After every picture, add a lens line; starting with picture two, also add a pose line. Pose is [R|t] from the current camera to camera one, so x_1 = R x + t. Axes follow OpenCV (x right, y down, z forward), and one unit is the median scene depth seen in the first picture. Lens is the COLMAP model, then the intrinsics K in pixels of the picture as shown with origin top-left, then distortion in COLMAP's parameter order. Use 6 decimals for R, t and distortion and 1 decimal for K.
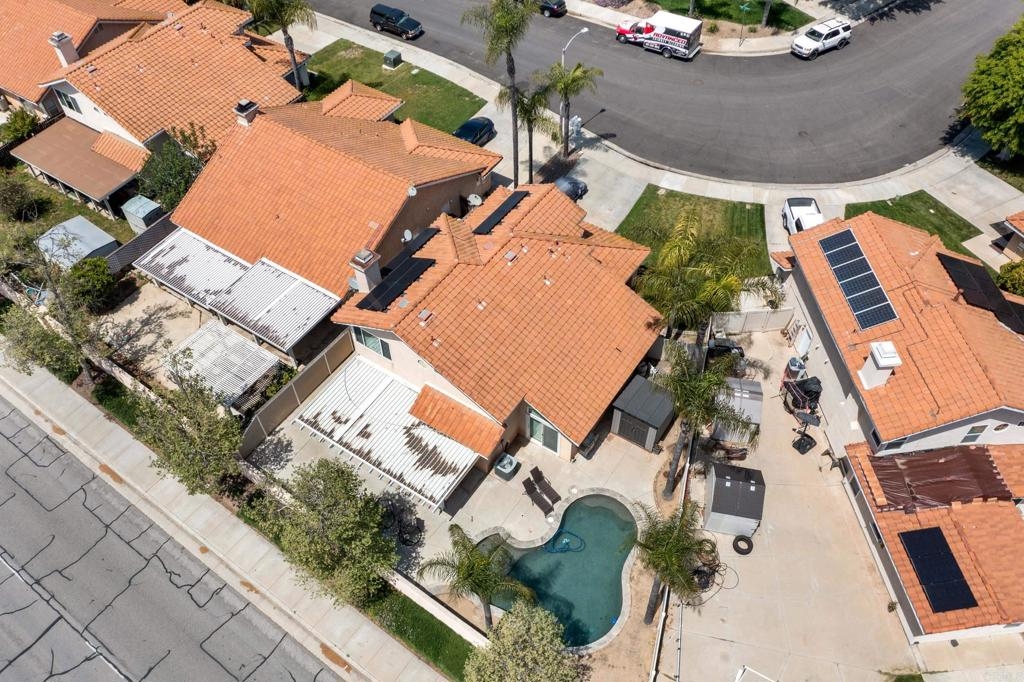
lens RADIAL K [[812.6, 0, 512.0], [0, 812.6, 341.0], [0, 0, 1]] dist [-0.007678, 0.001700]
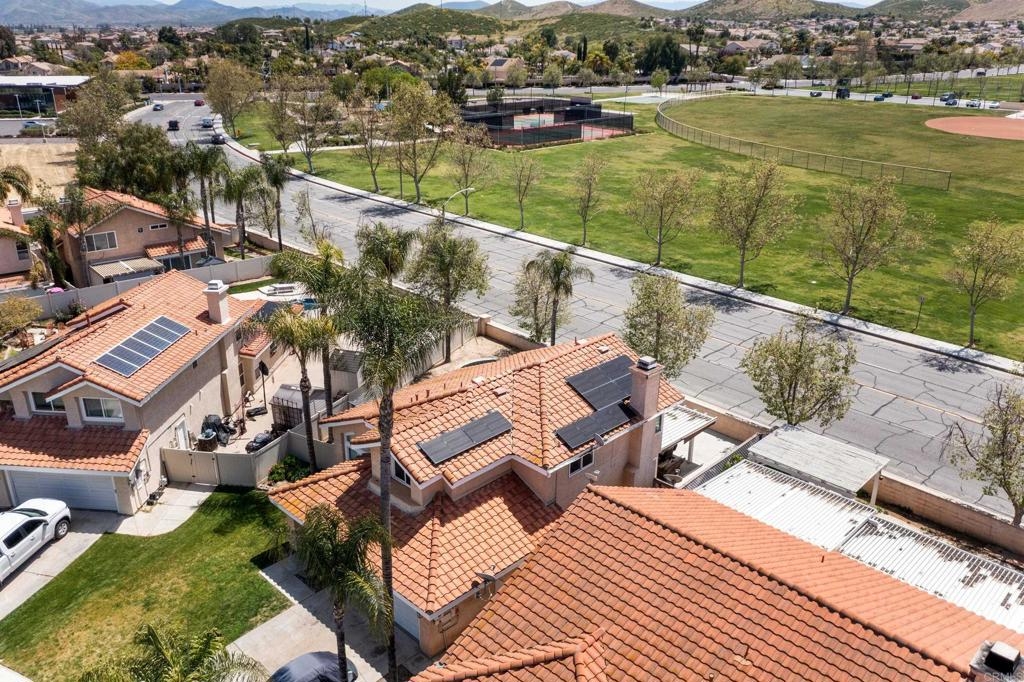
lens RADIAL K [[812.6, 0, 512.0], [0, 812.6, 341.0], [0, 0, 1]] dist [-0.007678, 0.001700]
pose [[-0.982348, -0.067127, 0.174601, -0.171579], [0.144209, 0.322738, 0.935438, -0.839809], [-0.119144, 0.944105, -0.307360, 1.132324]]
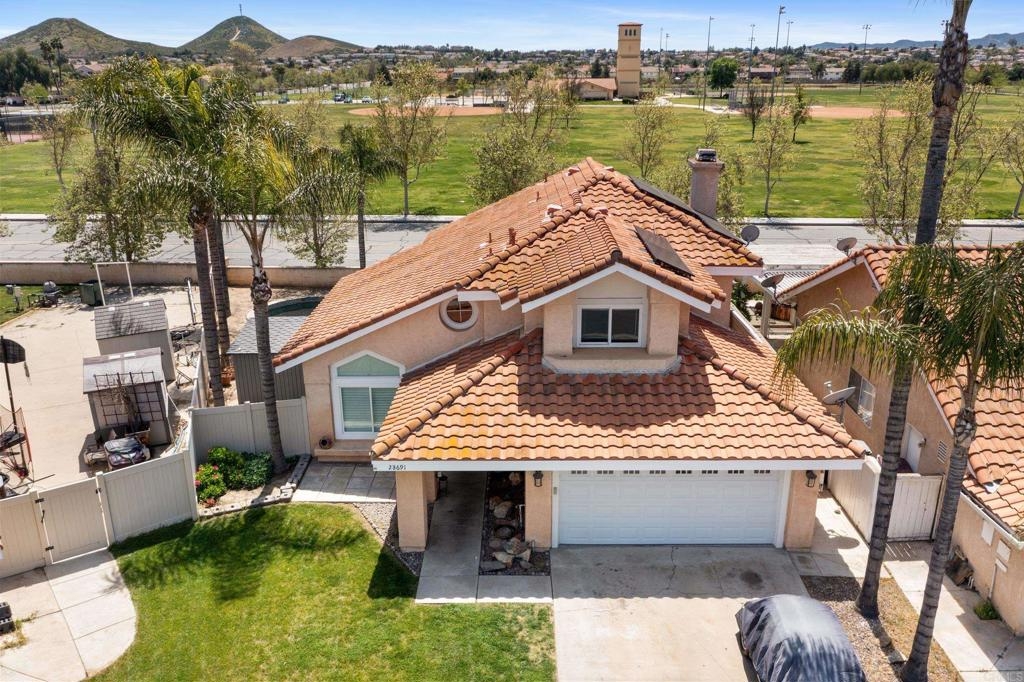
lens RADIAL K [[812.6, 0, 512.0], [0, 812.6, 341.0], [0, 0, 1]] dist [-0.007678, 0.001700]
pose [[-0.835872, 0.185485, -0.516636, 0.310603], [-0.413905, 0.405231, 0.815150, -0.482024], [0.360555, 0.895200, -0.261948, 1.137541]]
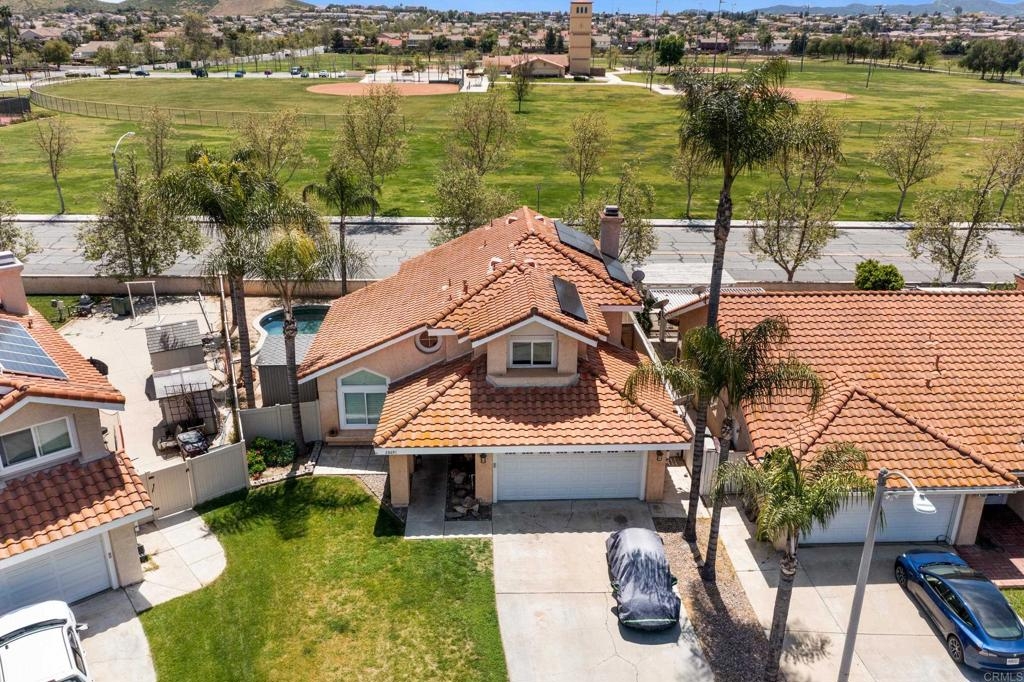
lens RADIAL K [[812.6, 0, 512.0], [0, 812.6, 341.0], [0, 0, 1]] dist [-0.007678, 0.001700]
pose [[-0.806432, 0.215167, -0.550790, 0.406330], [-0.454413, 0.370530, 0.810072, -0.671857], [0.378385, 0.903554, -0.201032, 1.149666]]
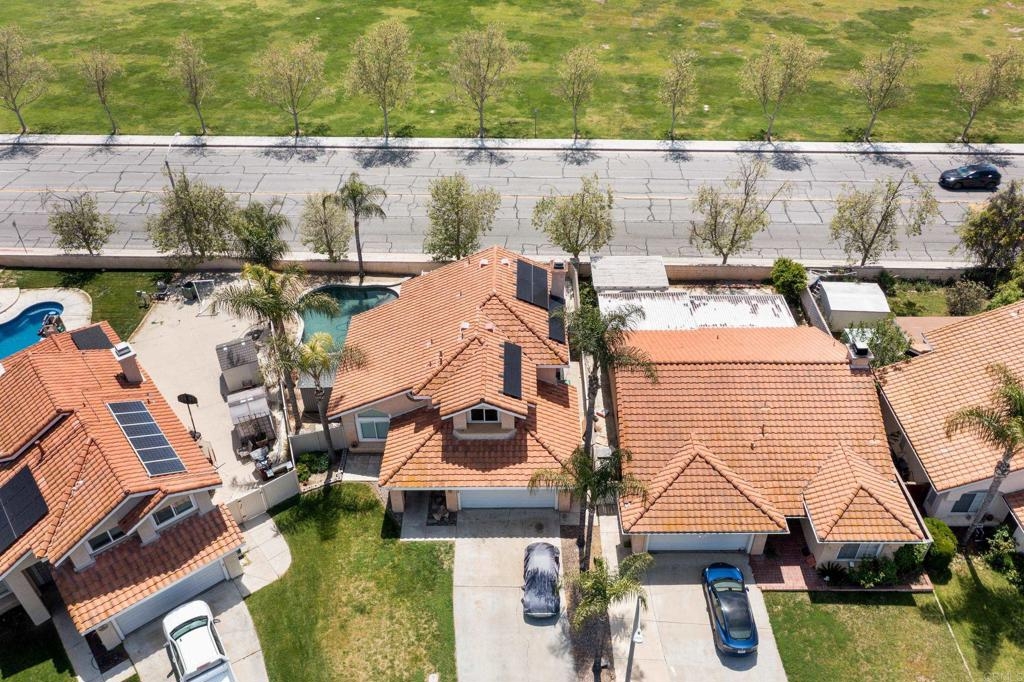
lens RADIAL K [[811.7, 0, 512.0], [0, 811.7, 341.0], [0, 0, 1]] dist [-0.003479, 0.009385]
pose [[-0.831657, 0.357642, -0.424781, 0.383630], [-0.415555, 0.106553, 0.903305, -1.031268], [0.368322, 0.927760, 0.060004, 0.908197]]
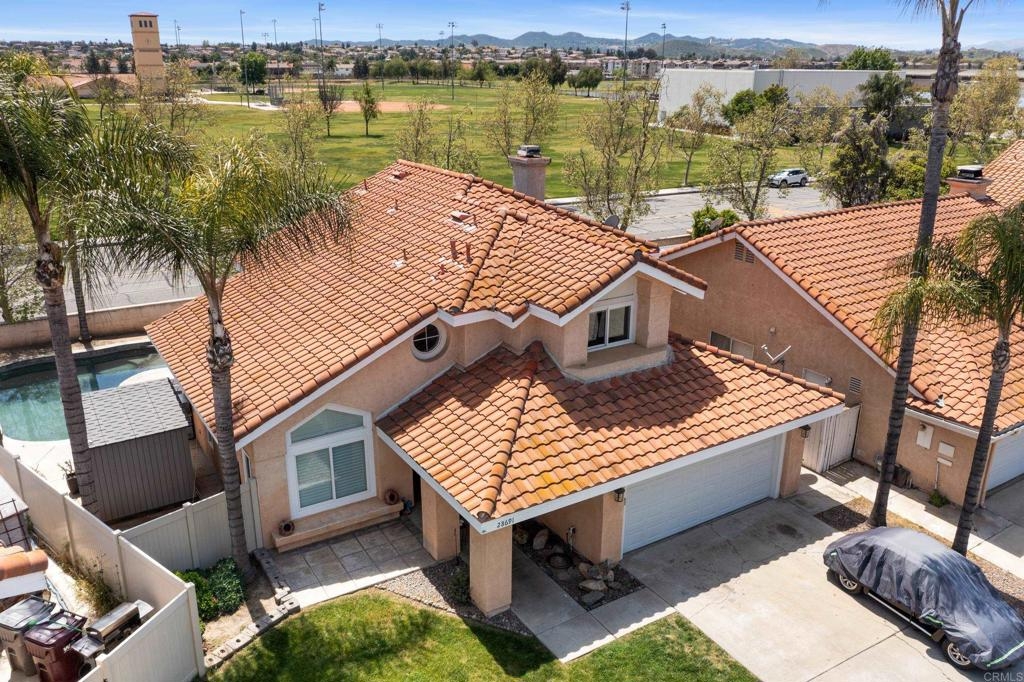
lens RADIAL K [[812.6, 0, 512.0], [0, 812.6, 341.0], [0, 0, 1]] dist [-0.007678, 0.001700]
pose [[-0.401815, 0.300002, -0.865184, 0.437368], [-0.704530, 0.502267, 0.501363, -0.327289], [0.584964, 0.811003, 0.009542, 1.006117]]
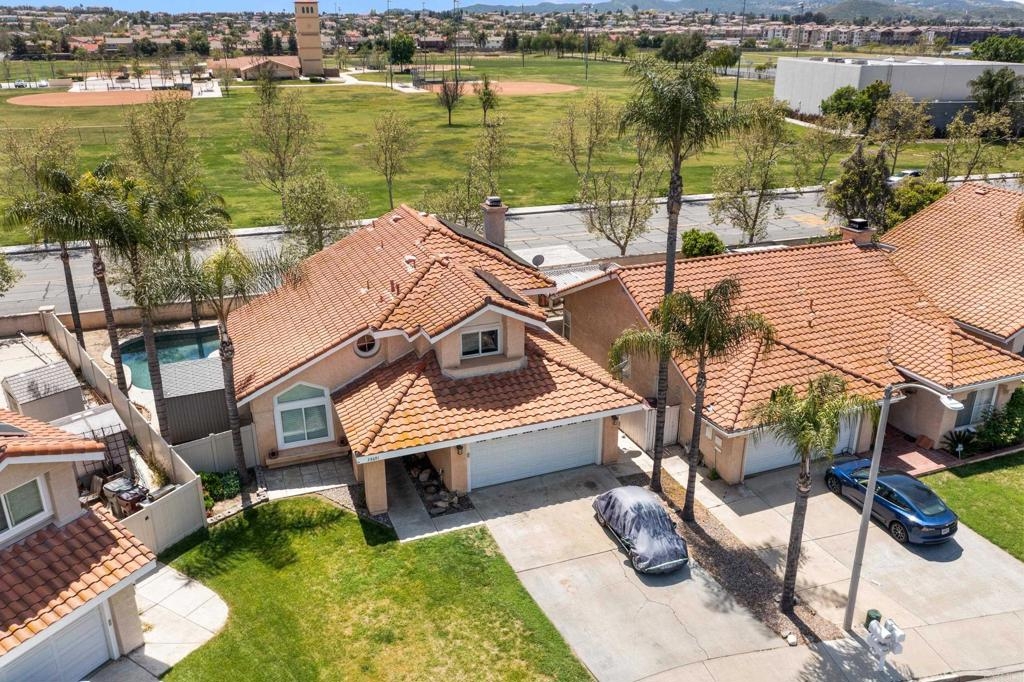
lens RADIAL K [[812.6, 0, 512.0], [0, 812.6, 341.0], [0, 0, 1]] dist [-0.007678, 0.001700]
pose [[-0.565799, 0.306285, -0.765546, 0.533282], [-0.627852, 0.441802, 0.640791, -0.593491], [0.534485, 0.843208, -0.057669, 1.085320]]
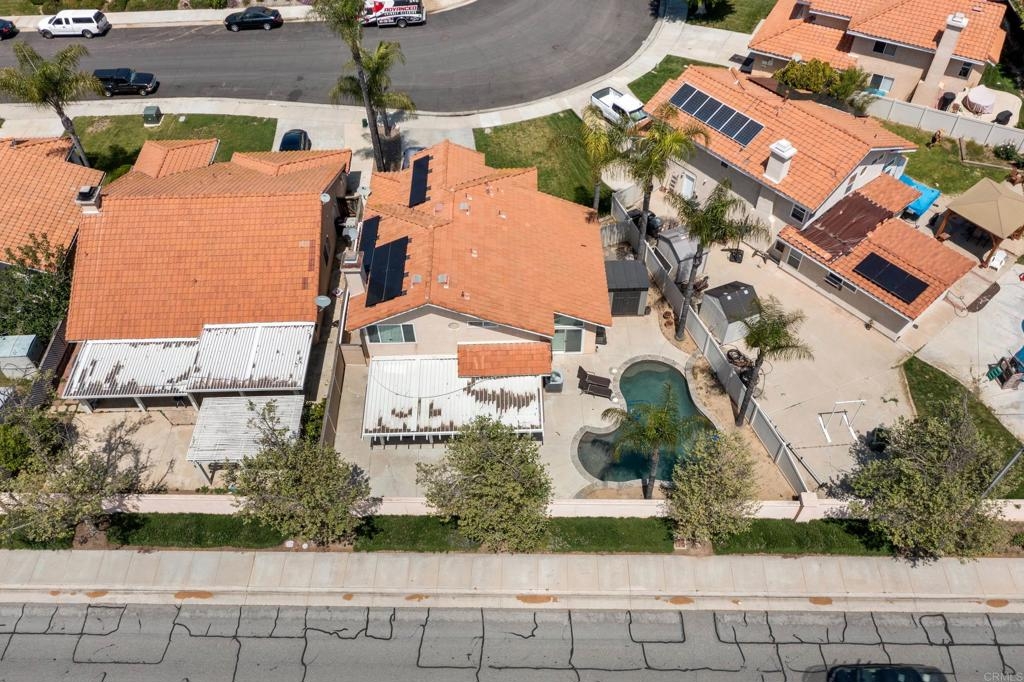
lens RADIAL K [[812.6, 0, 512.0], [0, 812.6, 341.0], [0, 0, 1]] dist [-0.007678, 0.001700]
pose [[0.820657, -0.438647, 0.366211, -0.388026], [0.443073, 0.893177, 0.076945, -0.001511], [-0.360843, 0.099113, 0.927345, 0.005192]]
